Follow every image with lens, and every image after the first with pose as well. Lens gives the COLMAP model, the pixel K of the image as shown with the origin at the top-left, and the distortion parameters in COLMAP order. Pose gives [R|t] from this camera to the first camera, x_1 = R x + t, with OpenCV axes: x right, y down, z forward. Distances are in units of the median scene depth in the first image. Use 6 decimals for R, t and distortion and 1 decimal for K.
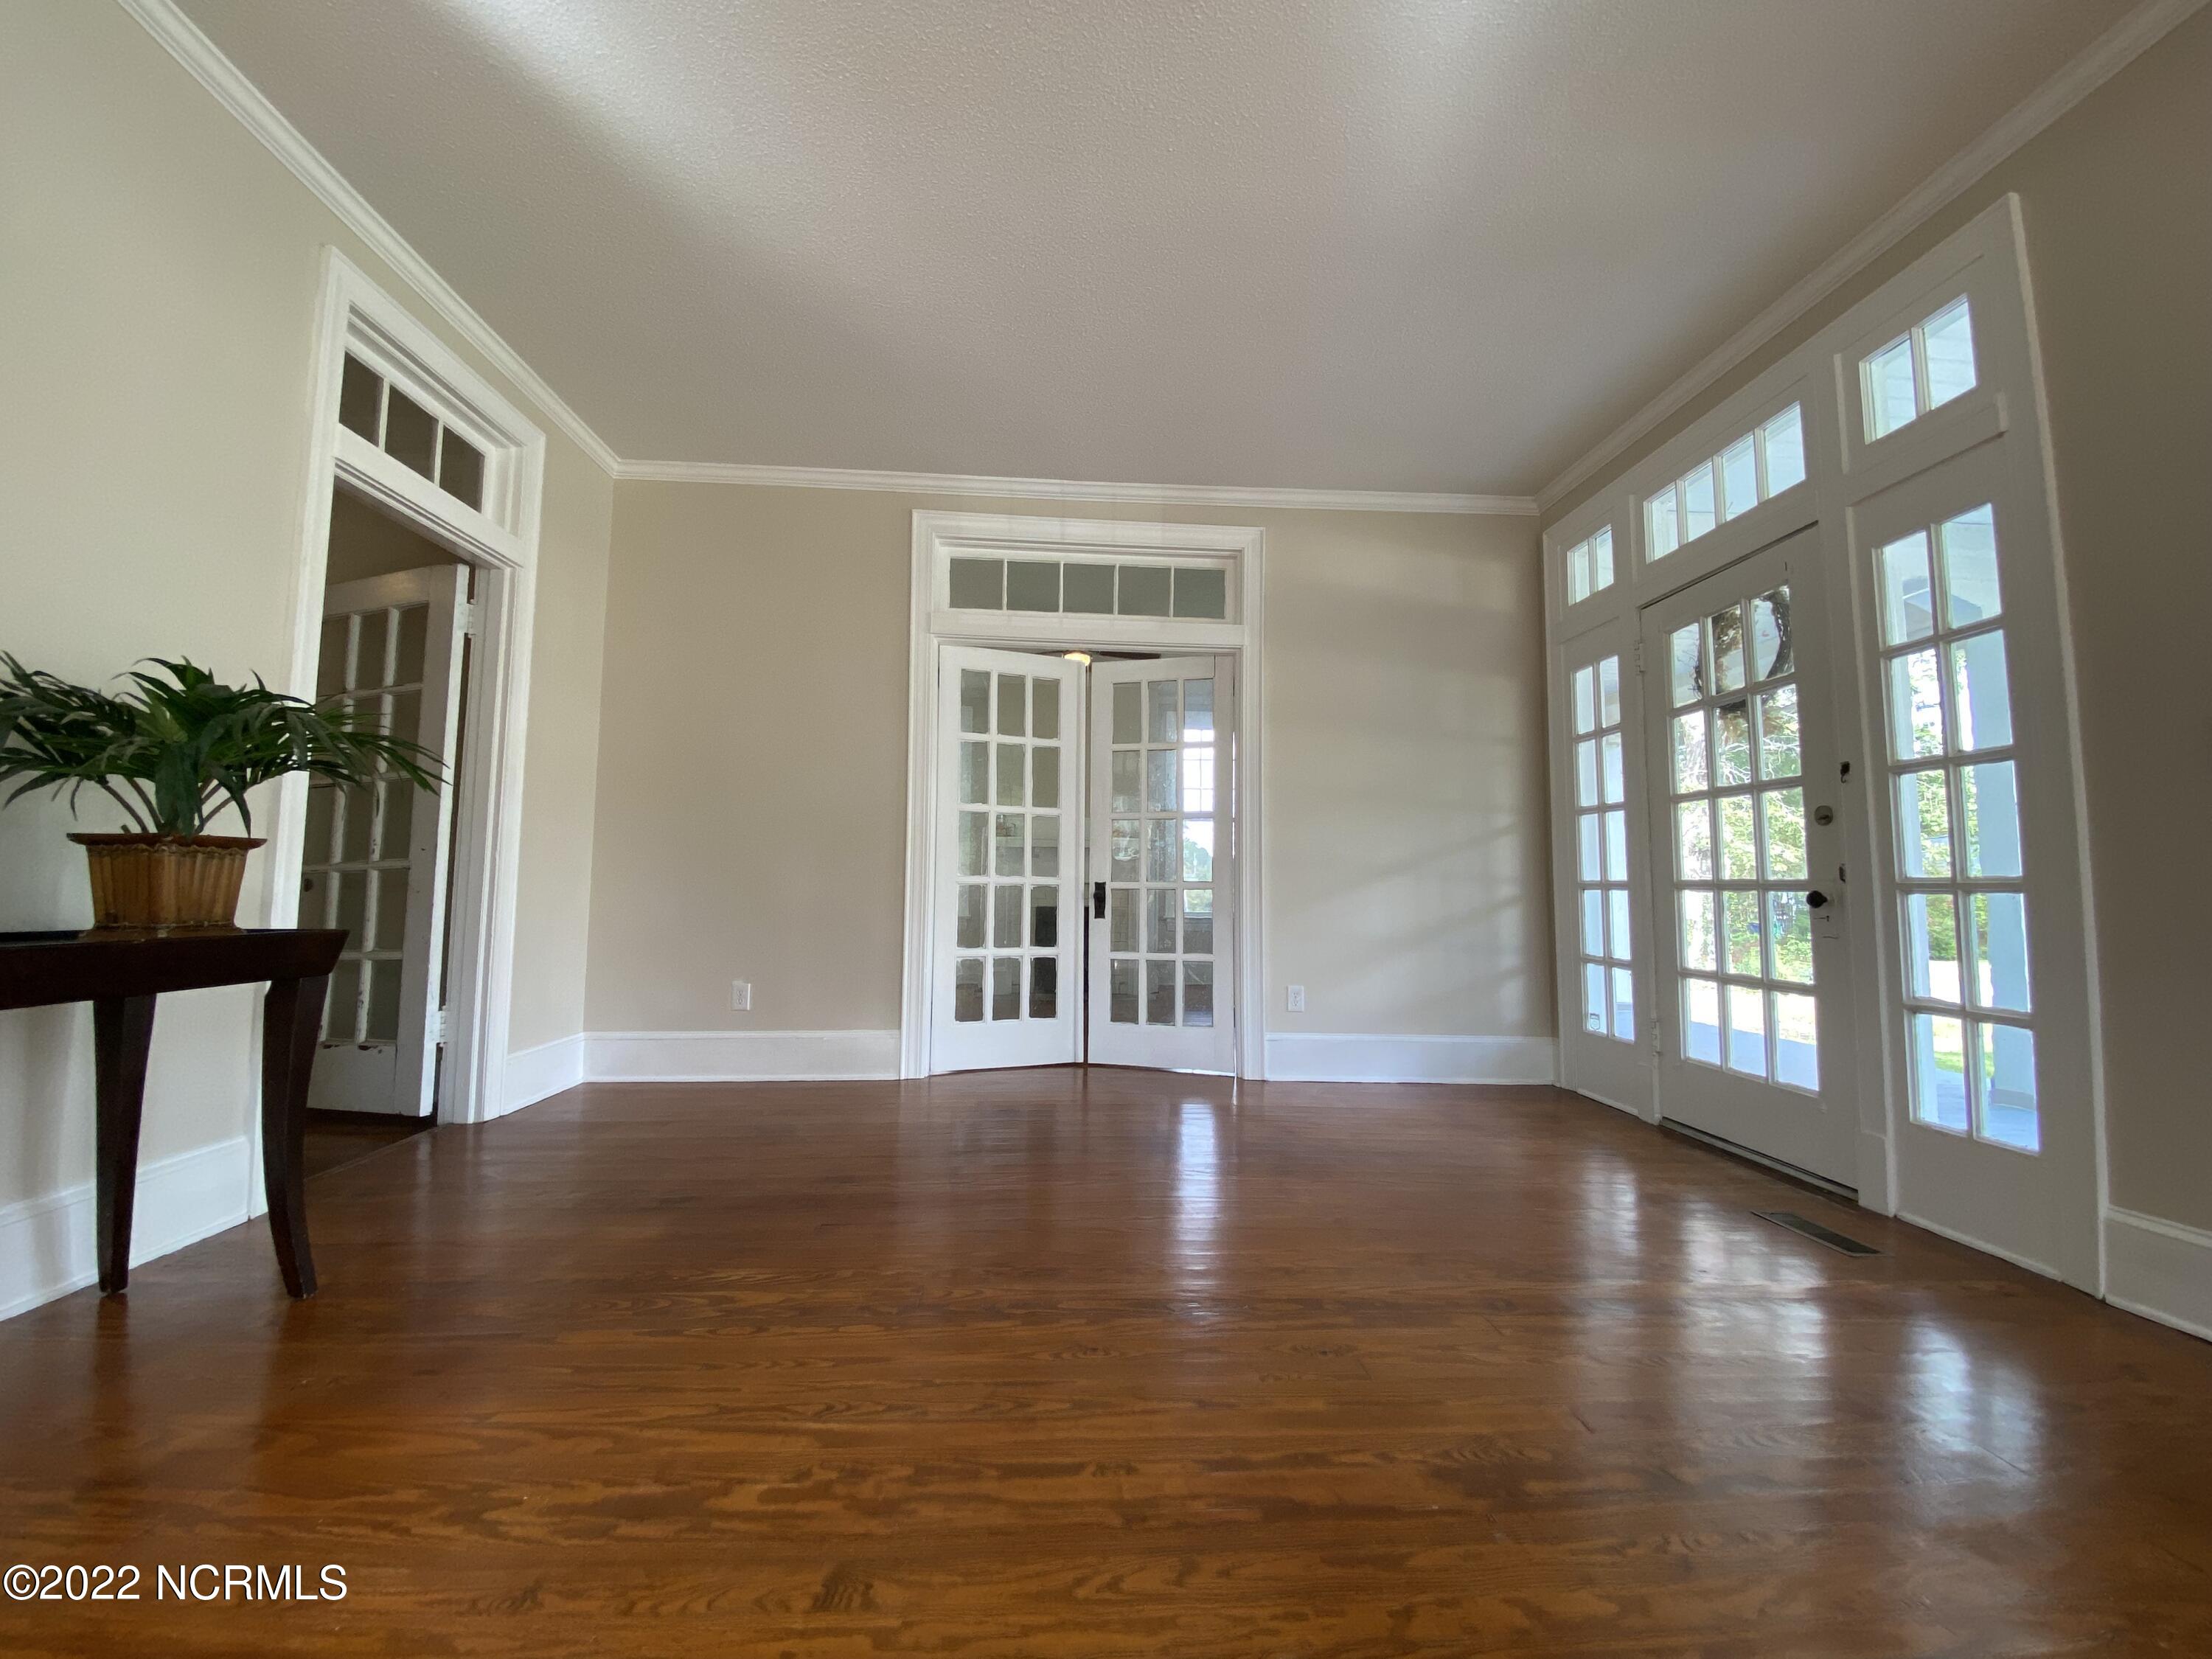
lens RADIAL K [[898.1, 0, 1095.0], [0, 898.1, 828.3], [0, 0, 1]] dist [-0.007893, -0.006275]
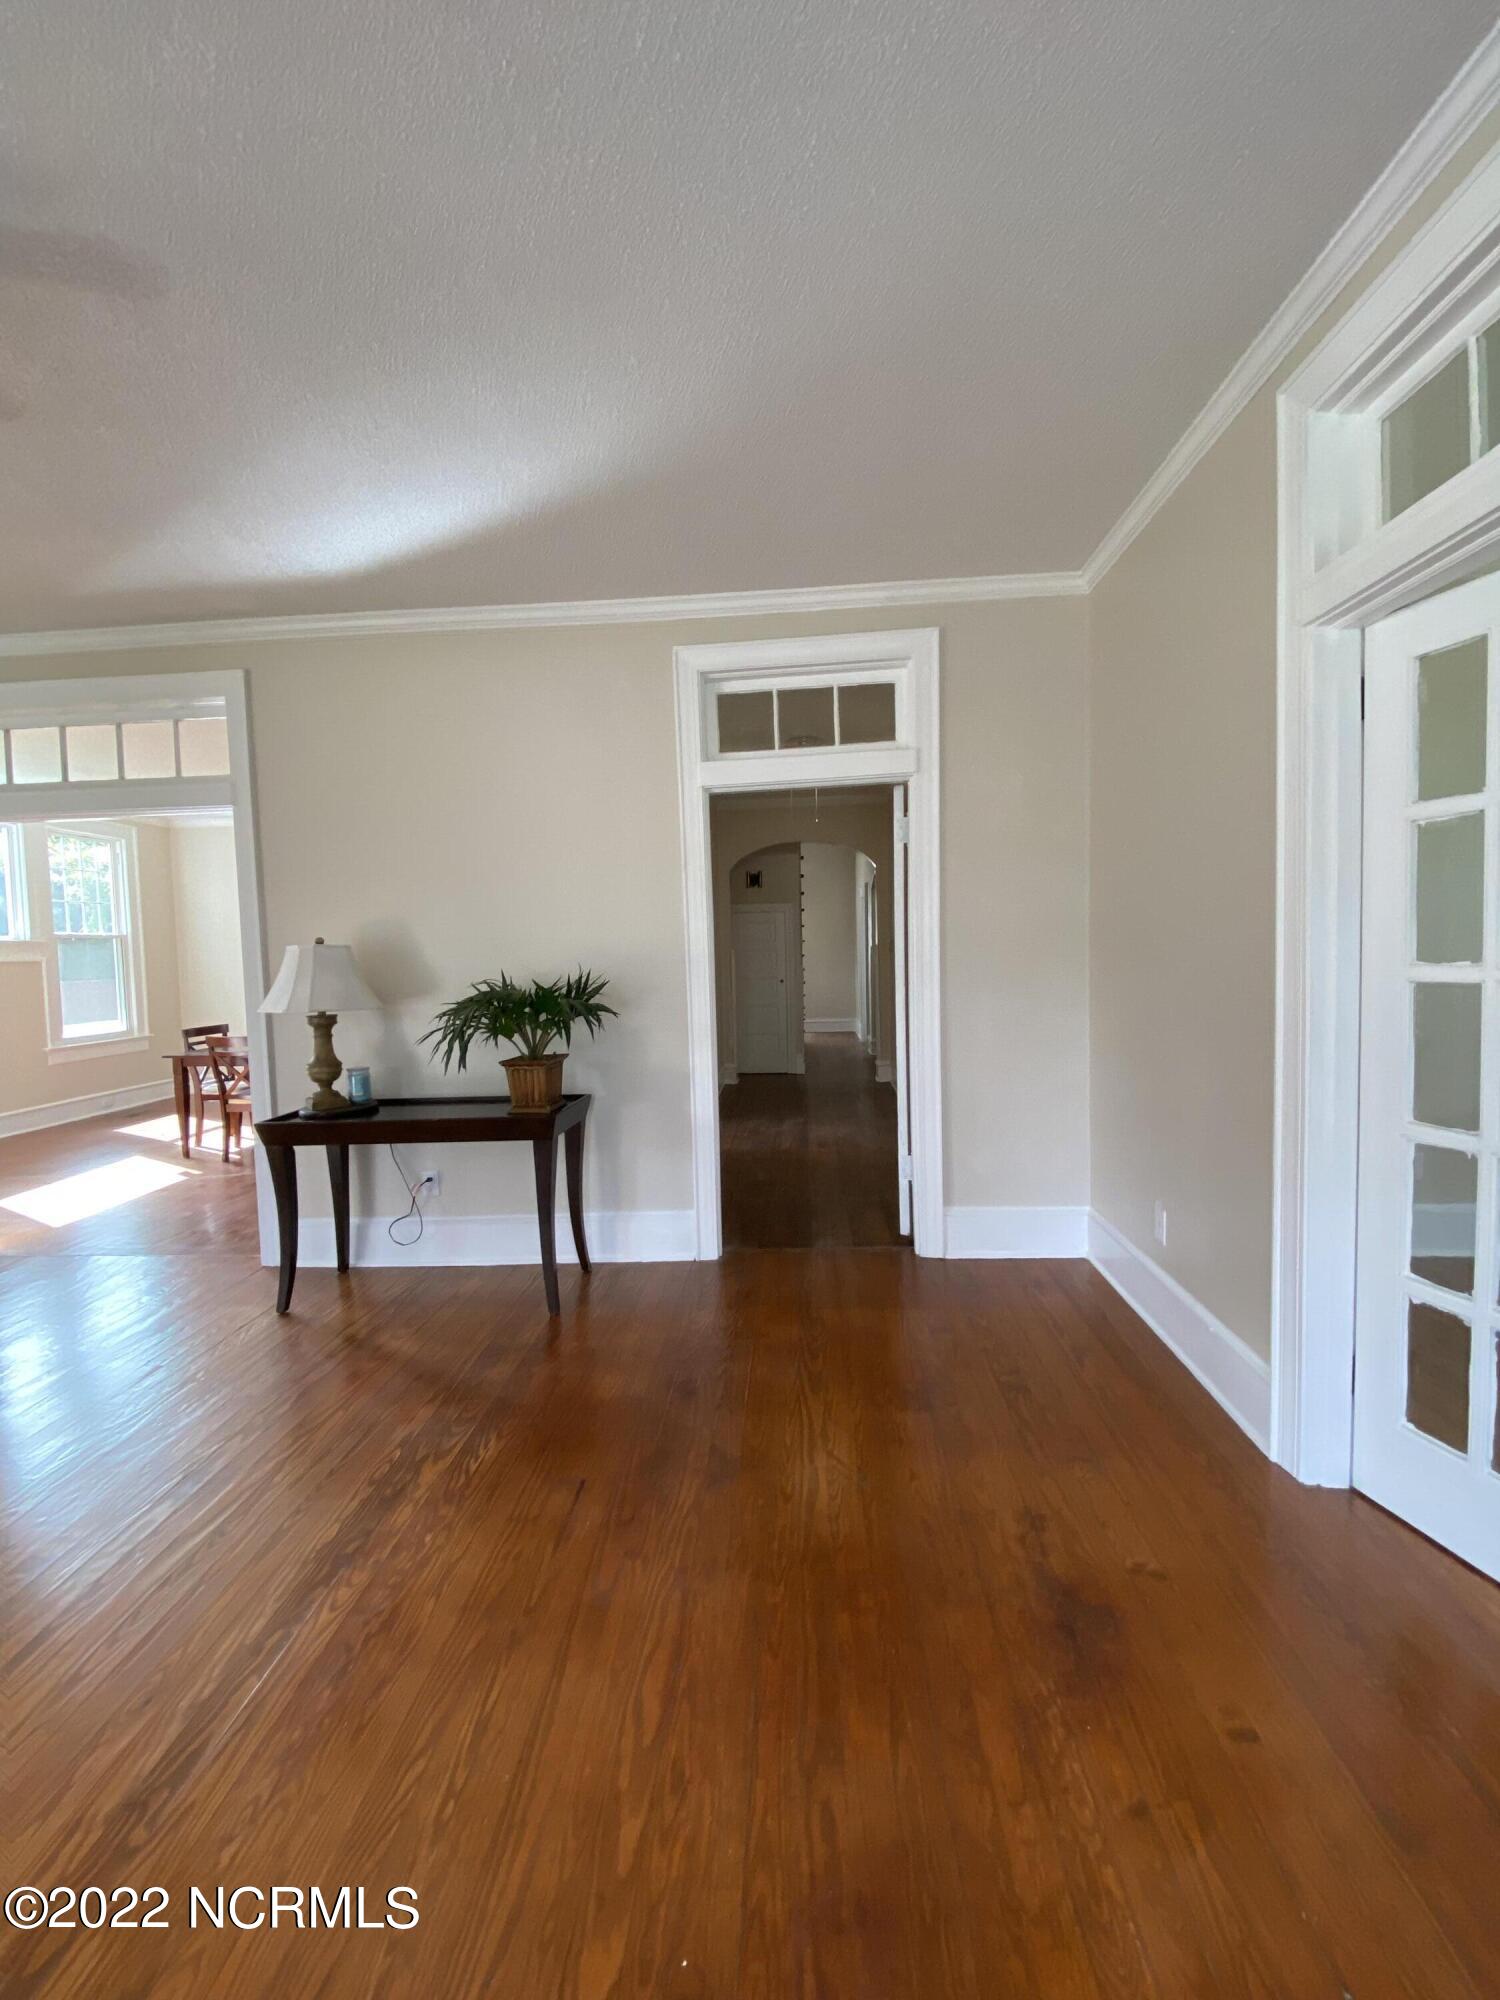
lens RADIAL K [[812.0, 0, 759.8], [0, 812.0, 981.2], [0, 0, 1]] dist [-0.007893, -0.006275]
pose [[-0.104741, 0.035227, -0.993875, 0.398608], [0.100694, 0.994612, 0.024641, -0.084795], [0.989389, -0.097496, -0.107724, 0.959757]]
